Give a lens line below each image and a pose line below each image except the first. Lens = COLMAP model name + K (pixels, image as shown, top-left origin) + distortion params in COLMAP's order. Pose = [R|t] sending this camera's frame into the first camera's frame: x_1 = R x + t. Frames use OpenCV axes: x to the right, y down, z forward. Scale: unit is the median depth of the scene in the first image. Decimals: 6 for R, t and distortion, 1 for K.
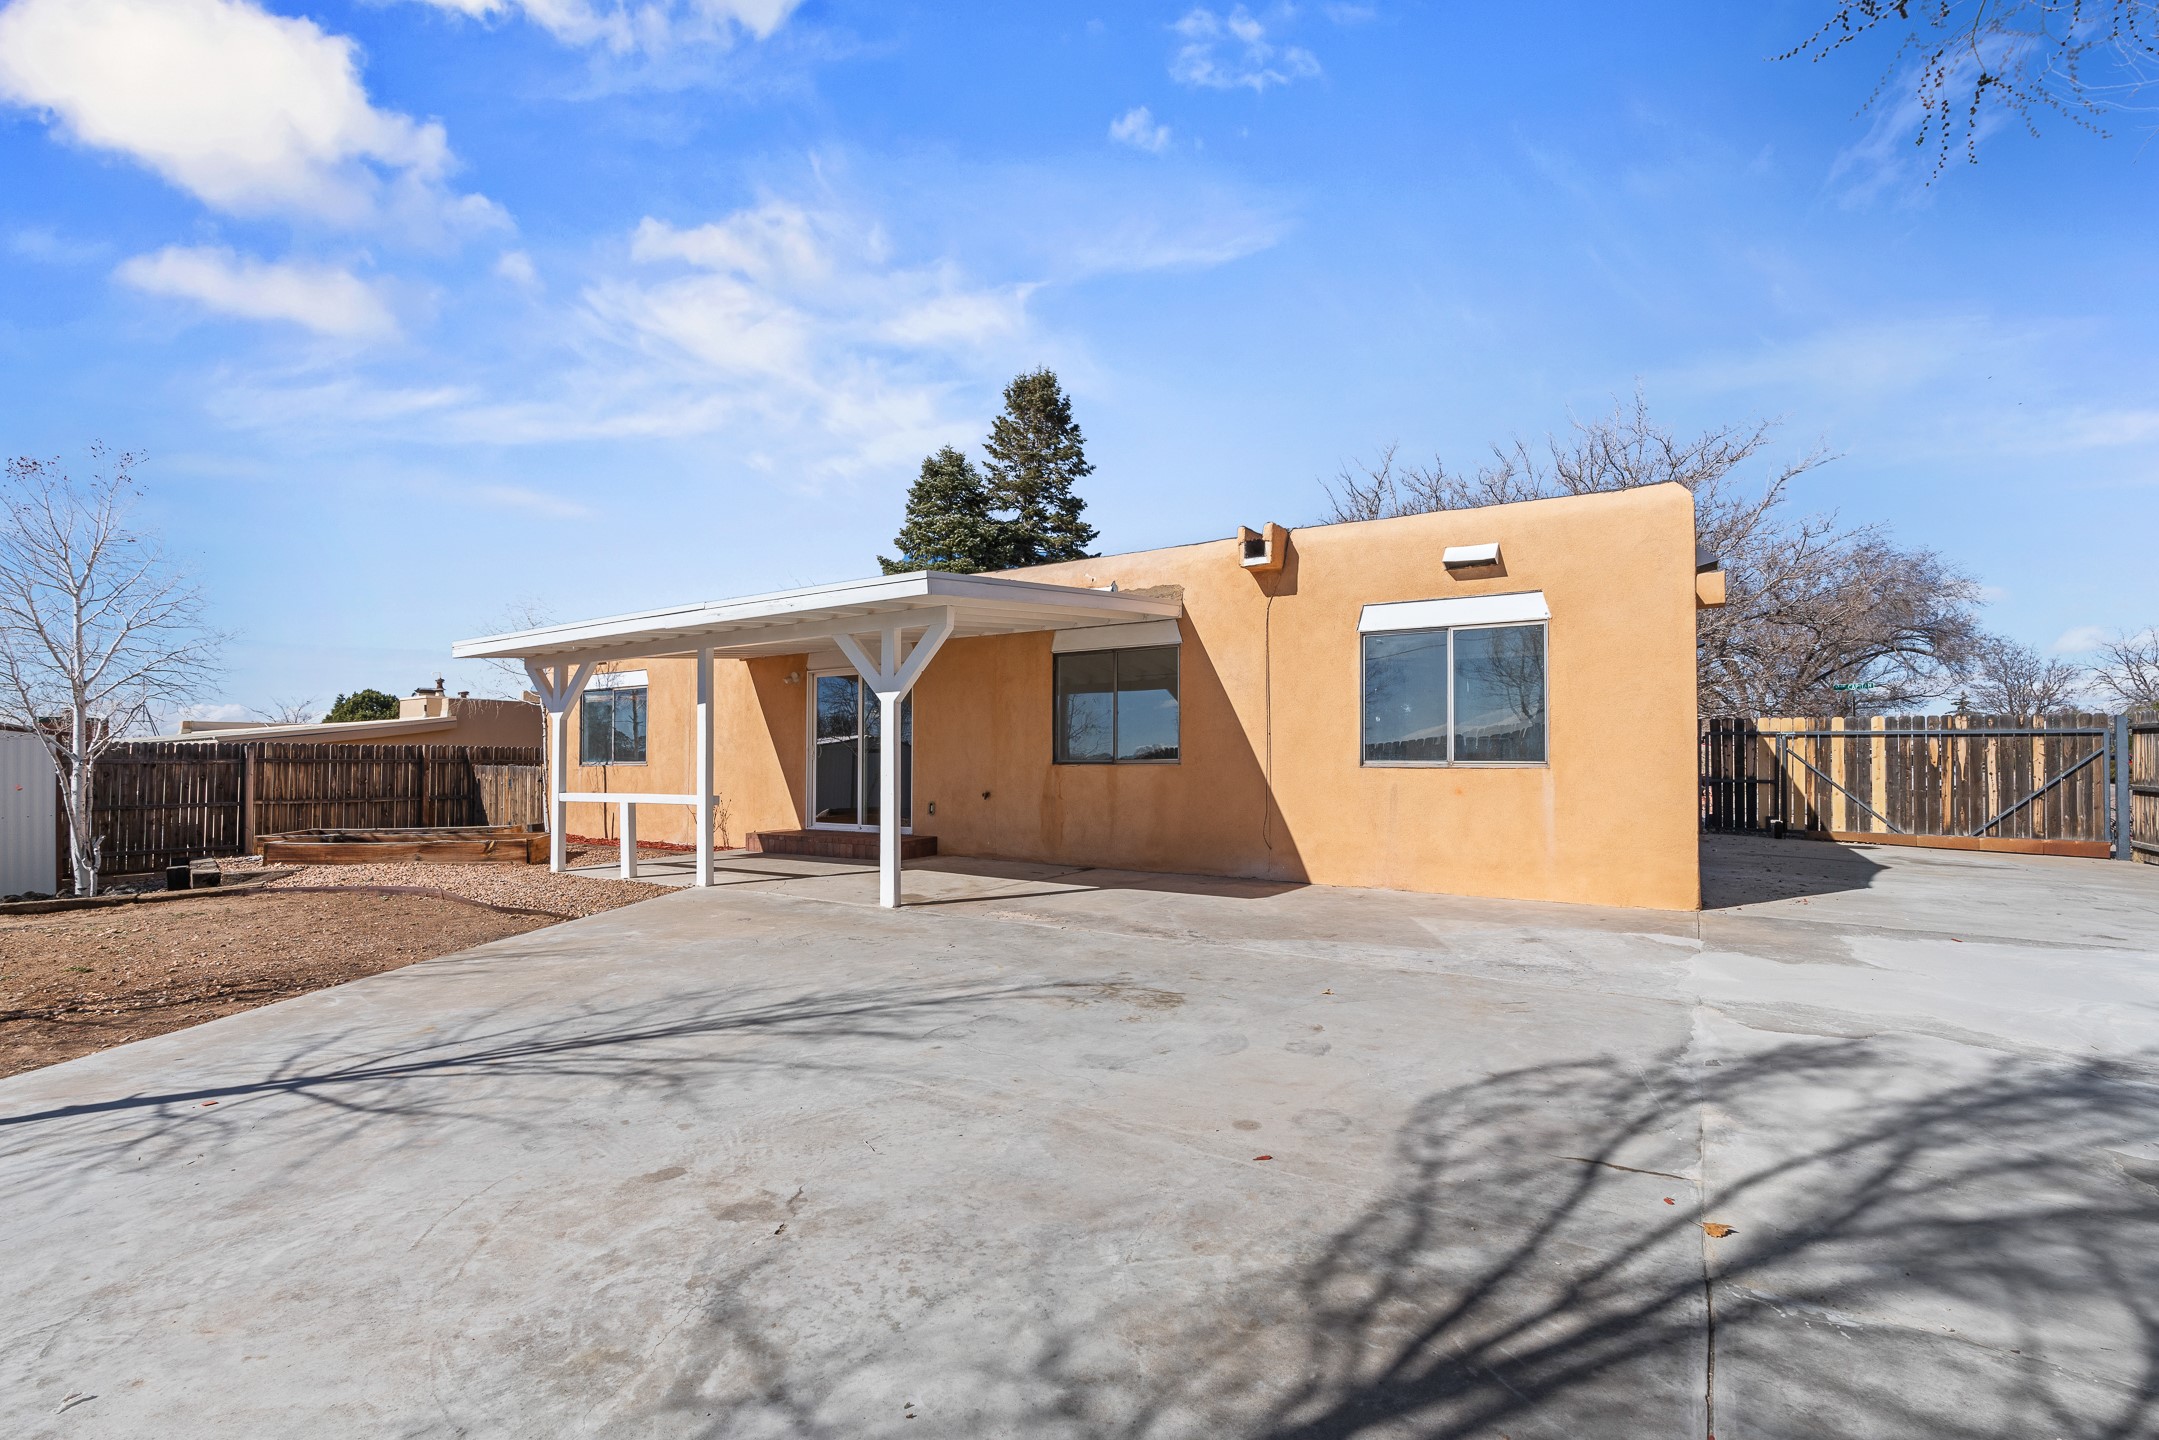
lens RADIAL K [[973.8, 0, 1089.1], [0, 973.8, 723.4], [0, 0, 1]] dist [0.014468, -0.000841]
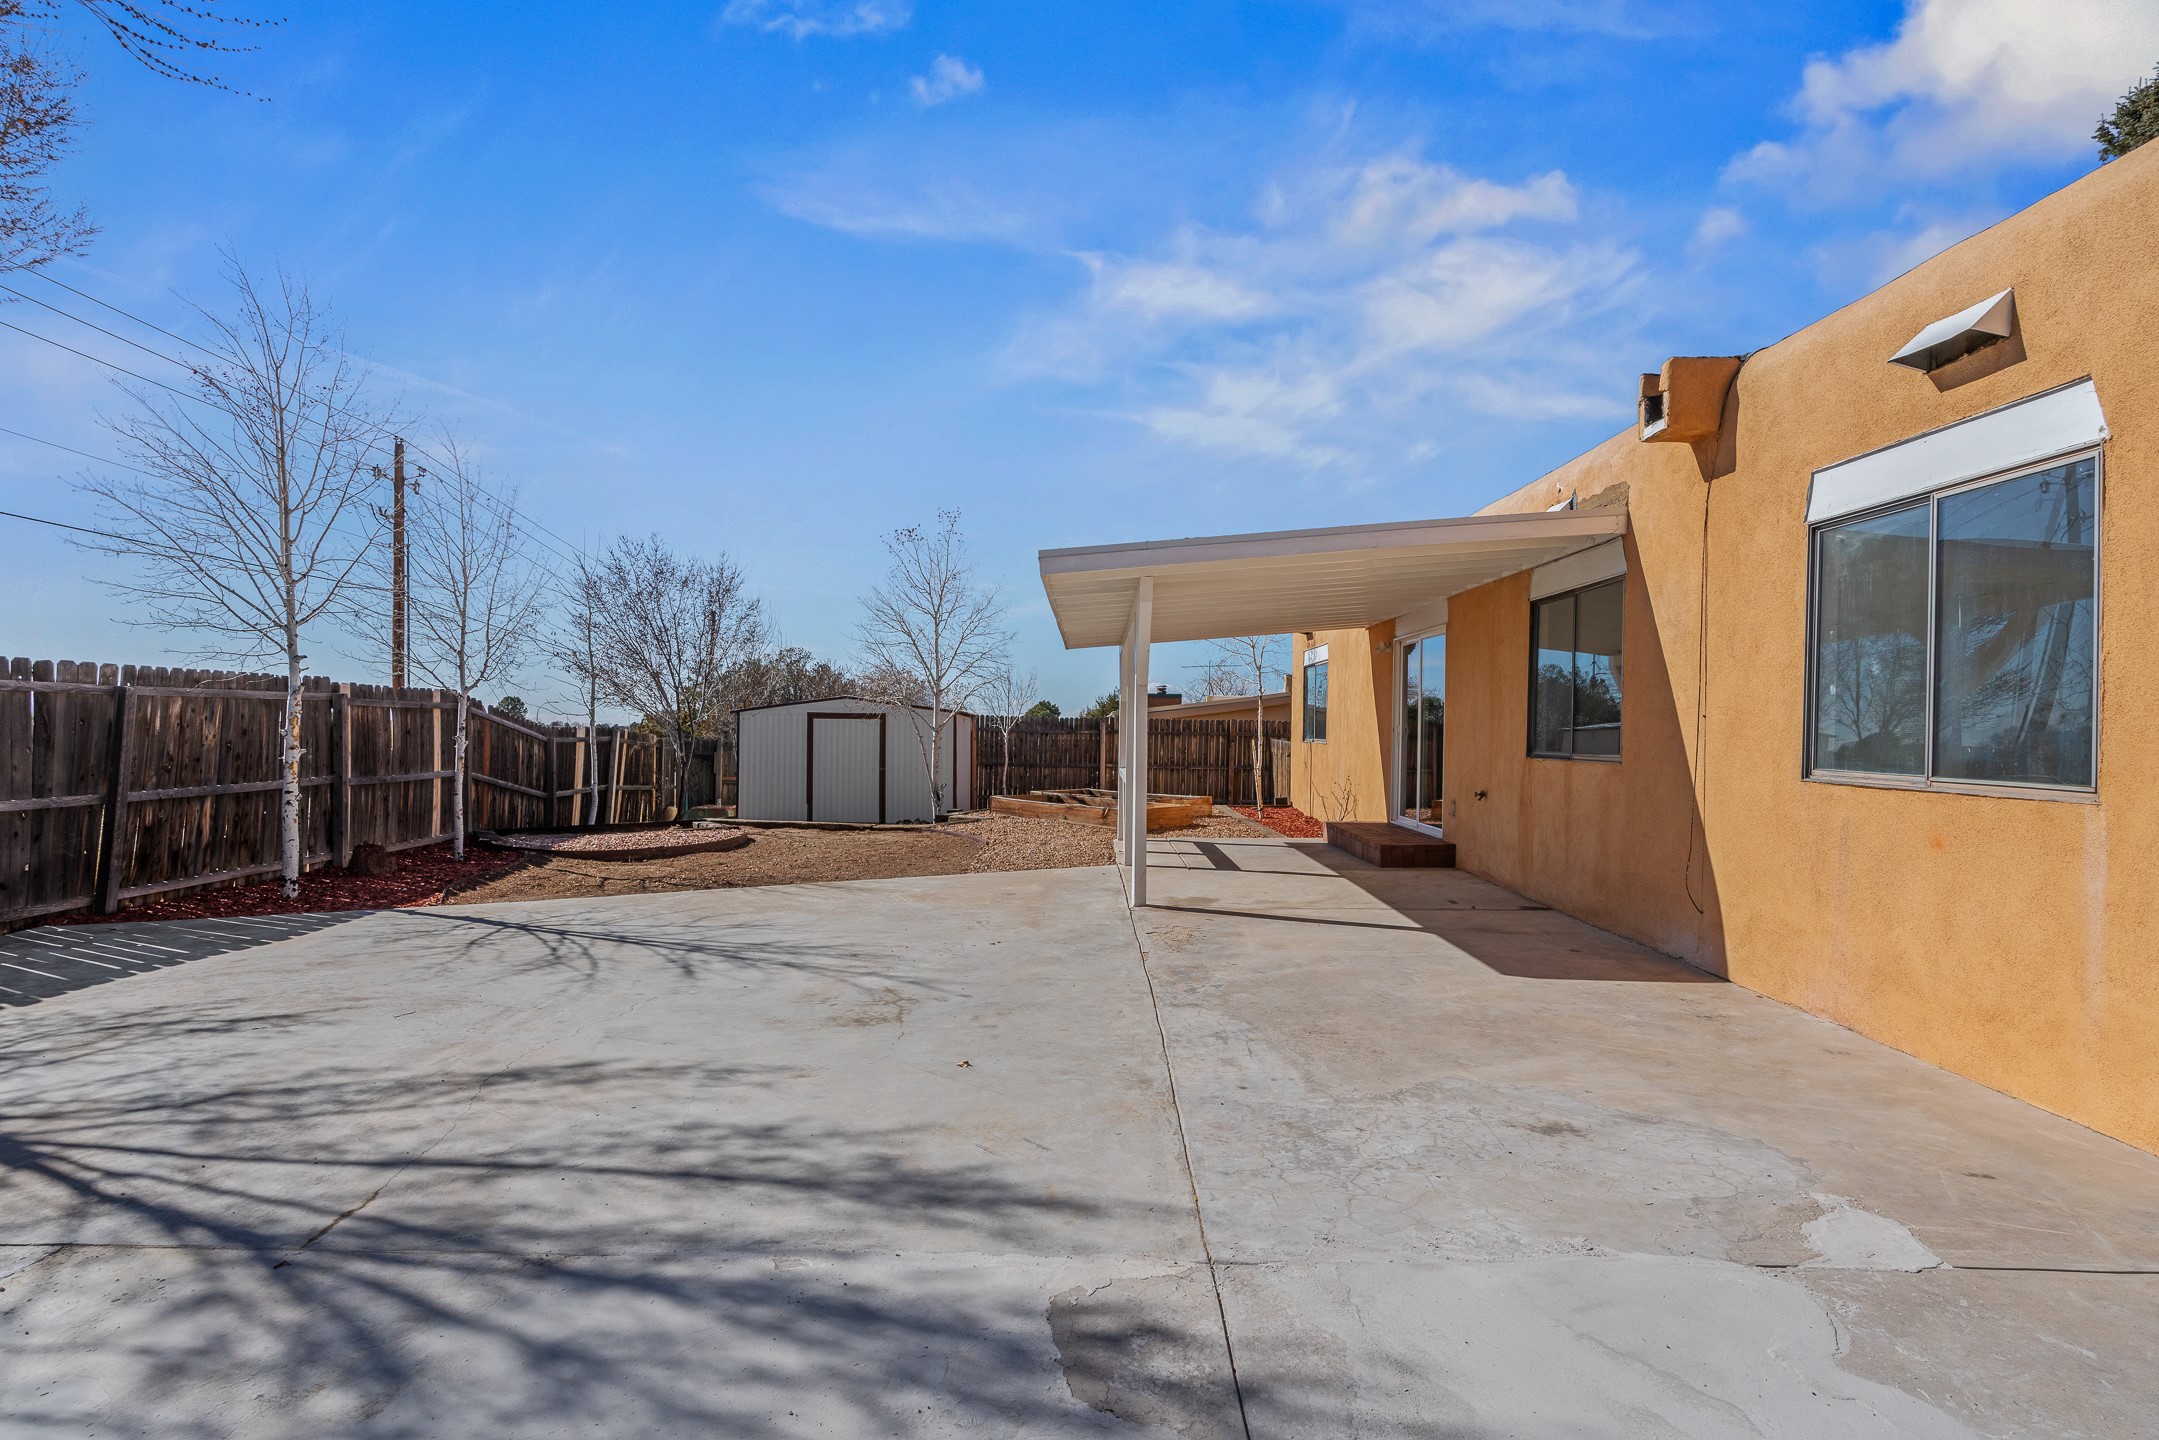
lens RADIAL K [[1121.4, 0, 1071.8], [0, 1121.4, 730.2], [0, 0, 1]] dist [0.001942, 0.001288]
pose [[0.532860, 0.015194, -0.846067, 0.559833], [0.013562, 0.999557, 0.026492, -0.004188], [0.846095, -0.025591, 0.532418, 0.329765]]
